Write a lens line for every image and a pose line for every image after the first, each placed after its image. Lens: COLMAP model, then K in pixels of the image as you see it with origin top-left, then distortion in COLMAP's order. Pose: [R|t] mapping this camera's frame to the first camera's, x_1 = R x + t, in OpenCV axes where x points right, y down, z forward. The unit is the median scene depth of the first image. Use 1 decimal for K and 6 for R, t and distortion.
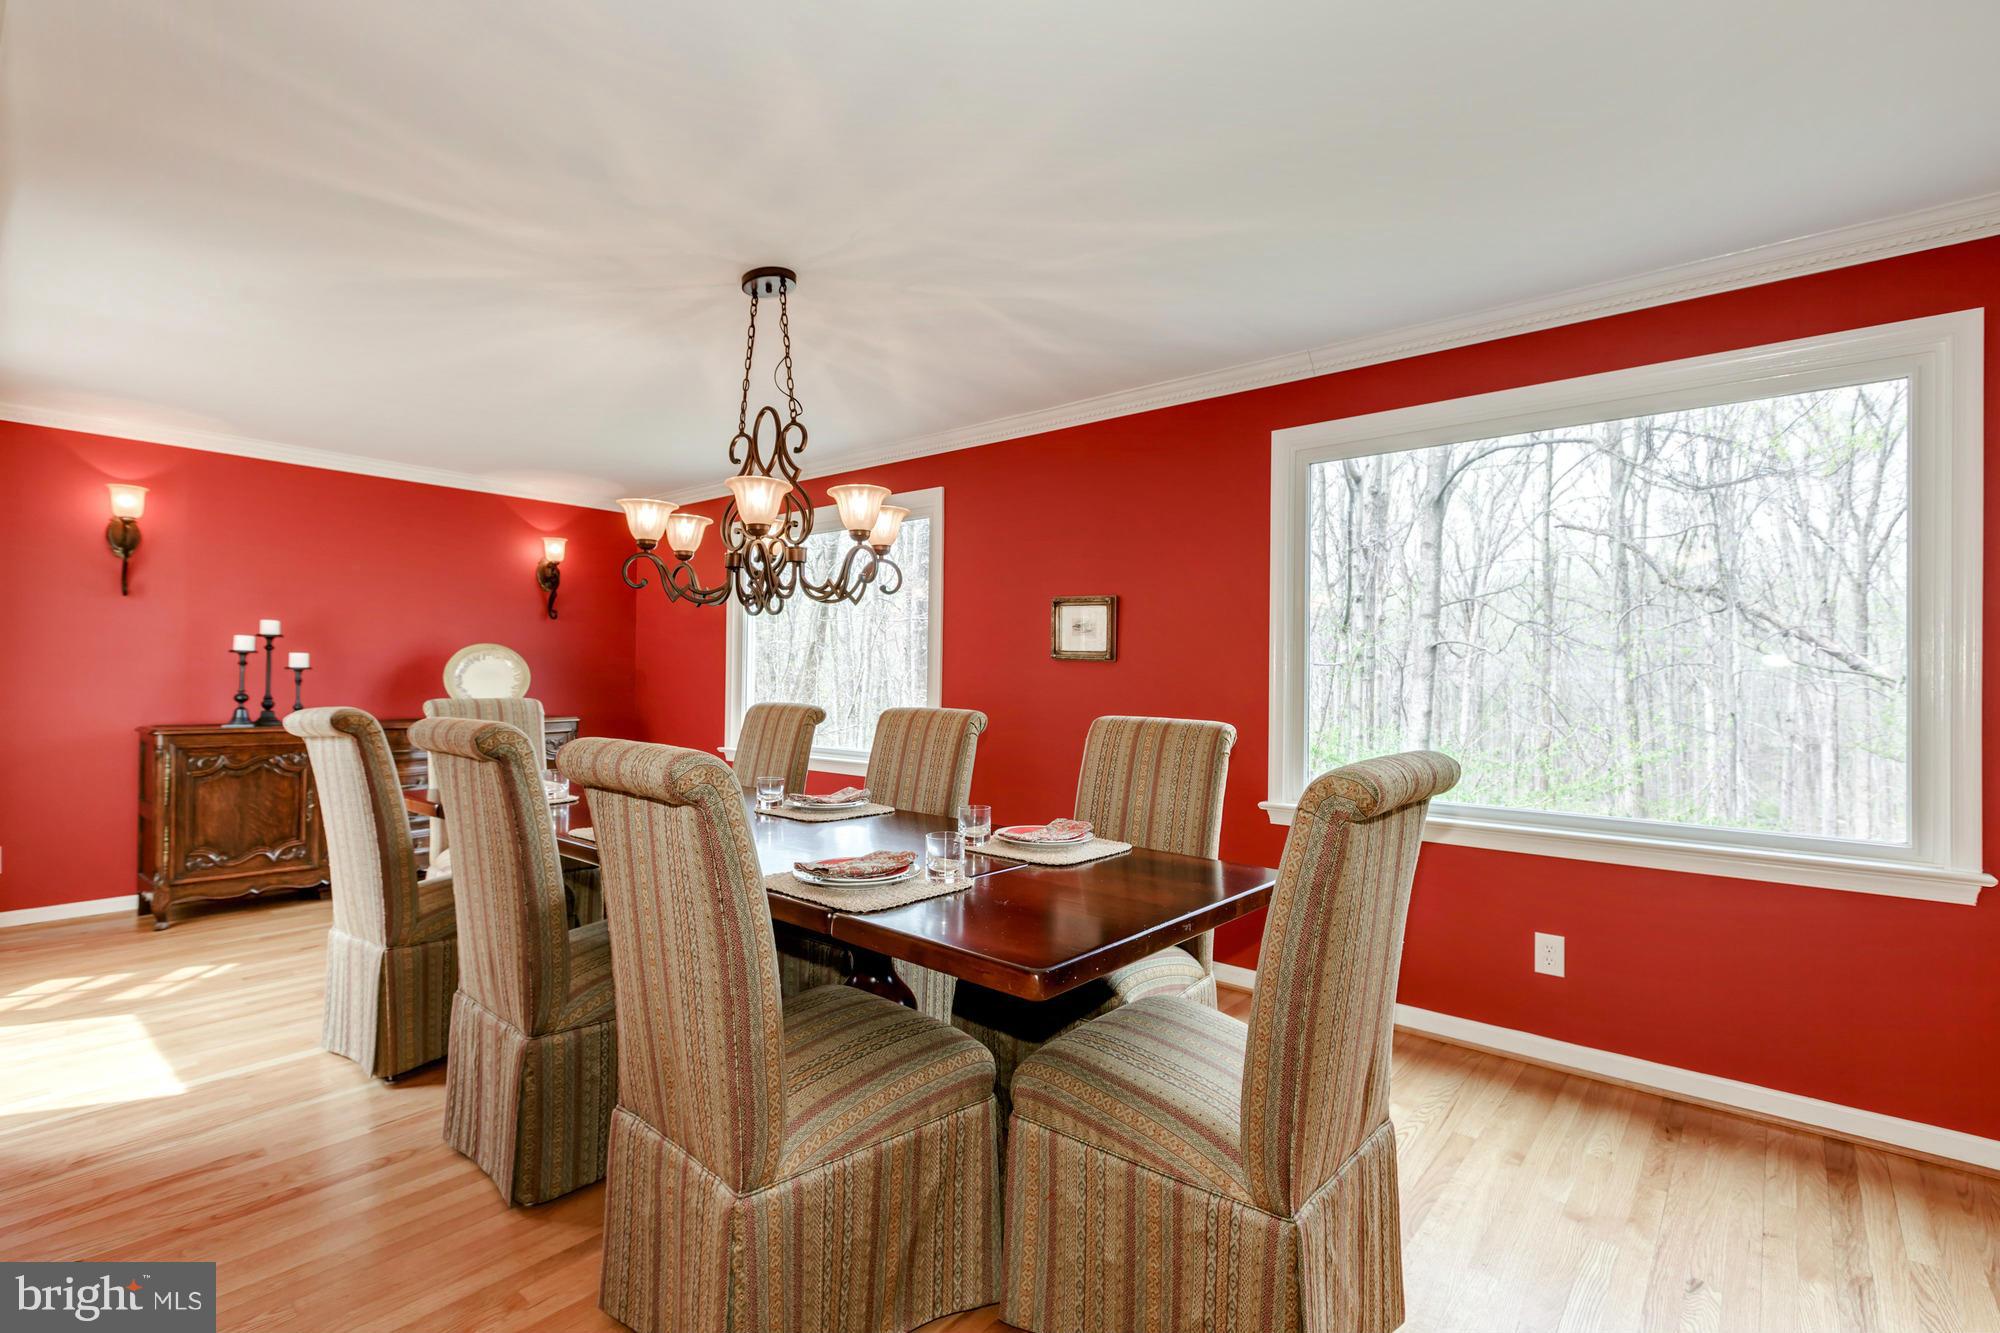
lens RADIAL K [[883.5, 0, 1002.3], [0, 883.5, 673.7], [0, 0, 1]] dist [0.003879, 0.000827]
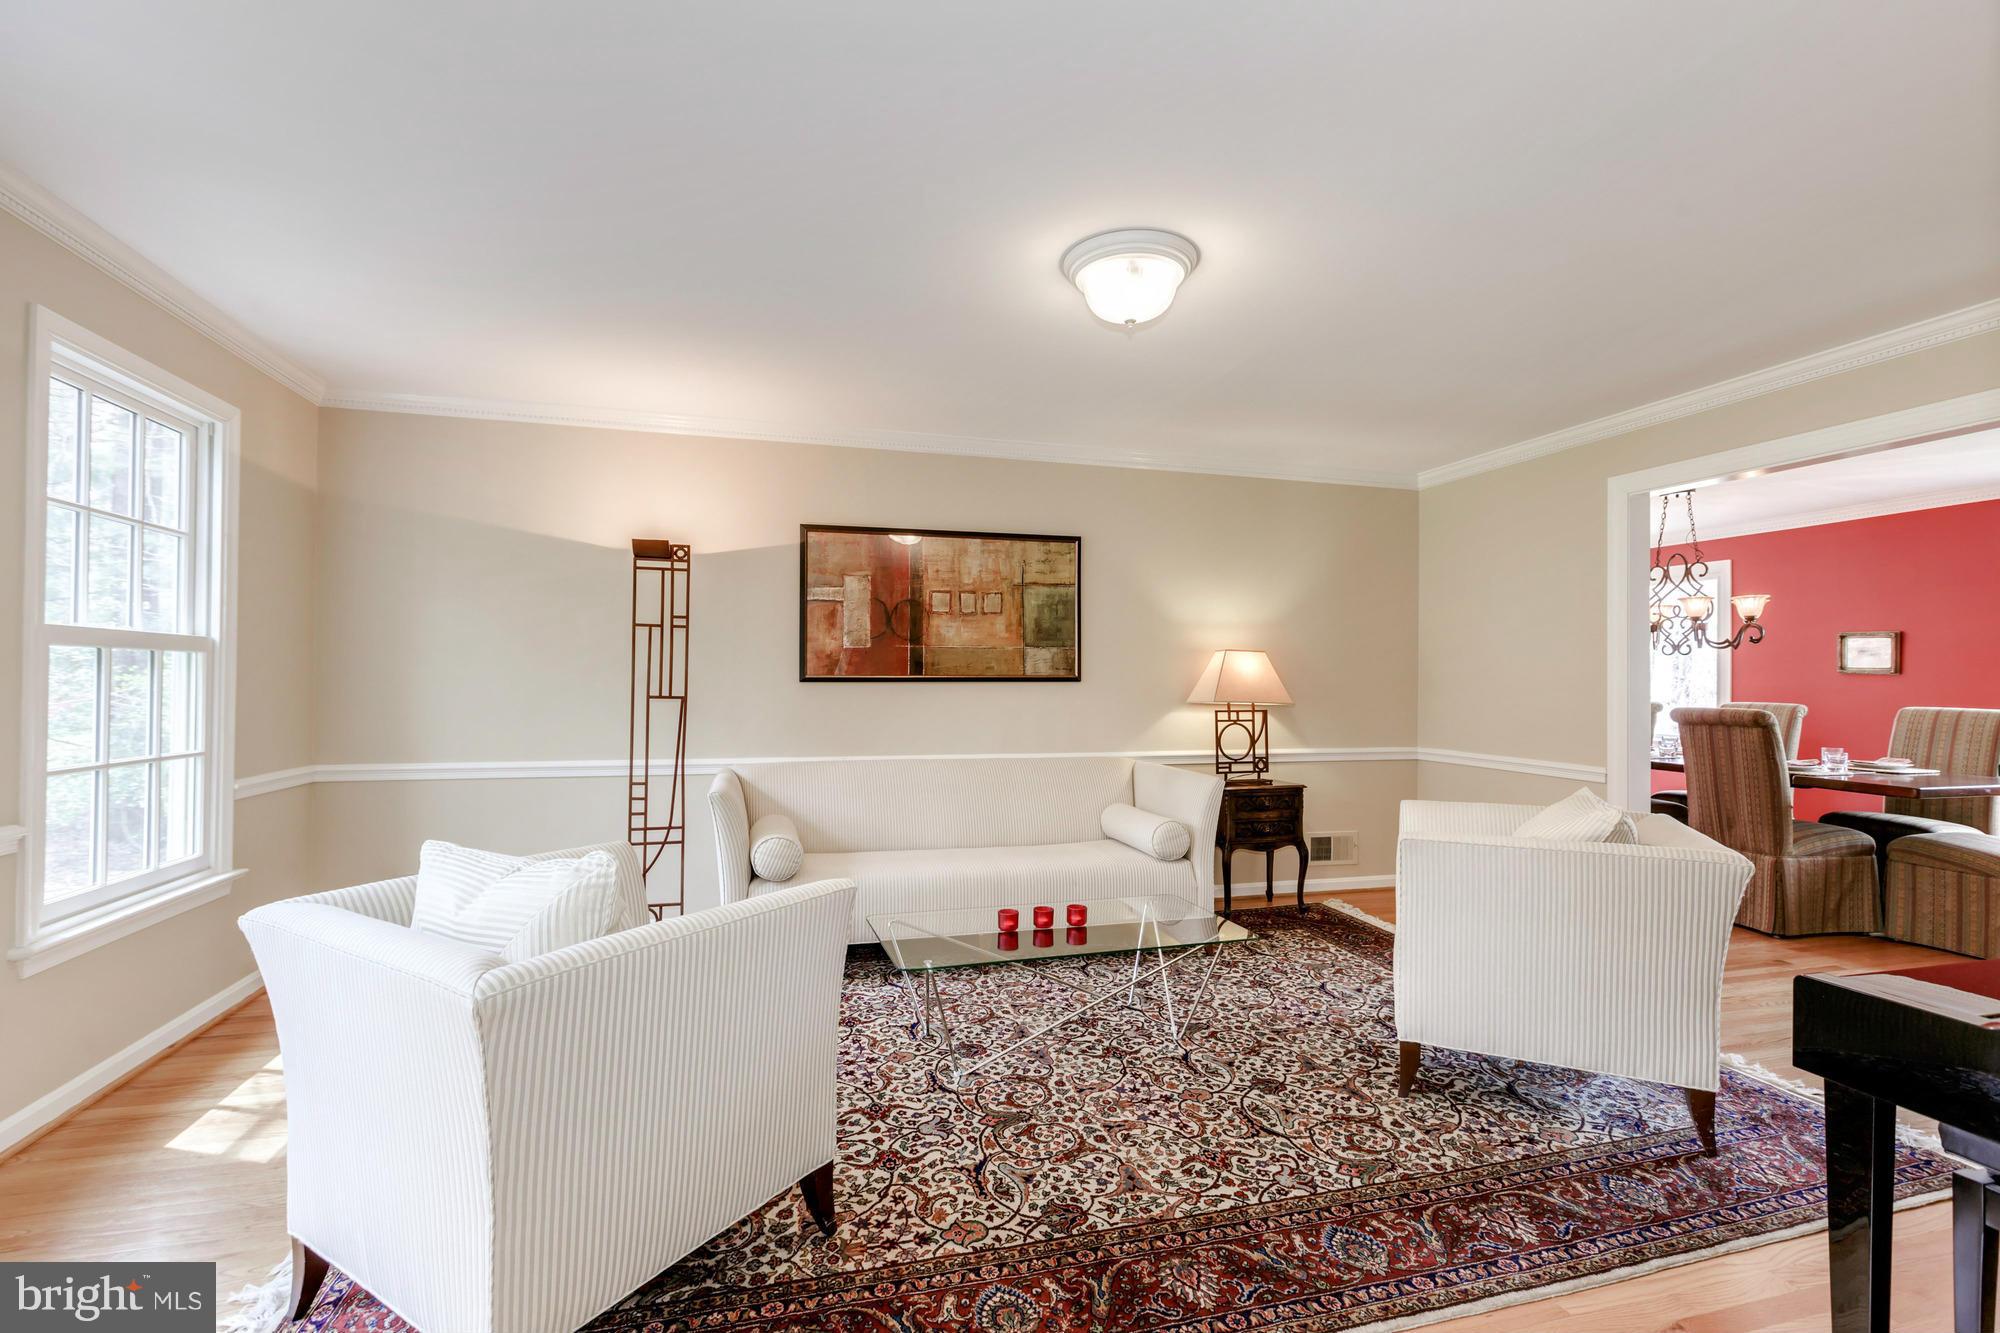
lens RADIAL K [[883.5, 0, 996.4], [0, 883.5, 665.1], [0, 0, 1]] dist [0.003879, 0.000827]
pose [[0.834290, -0.003214, -0.551317, -0.694820], [0.005136, 0.999985, 0.001944, -0.083972], [0.551302, -0.004453, 0.834294, -2.466569]]
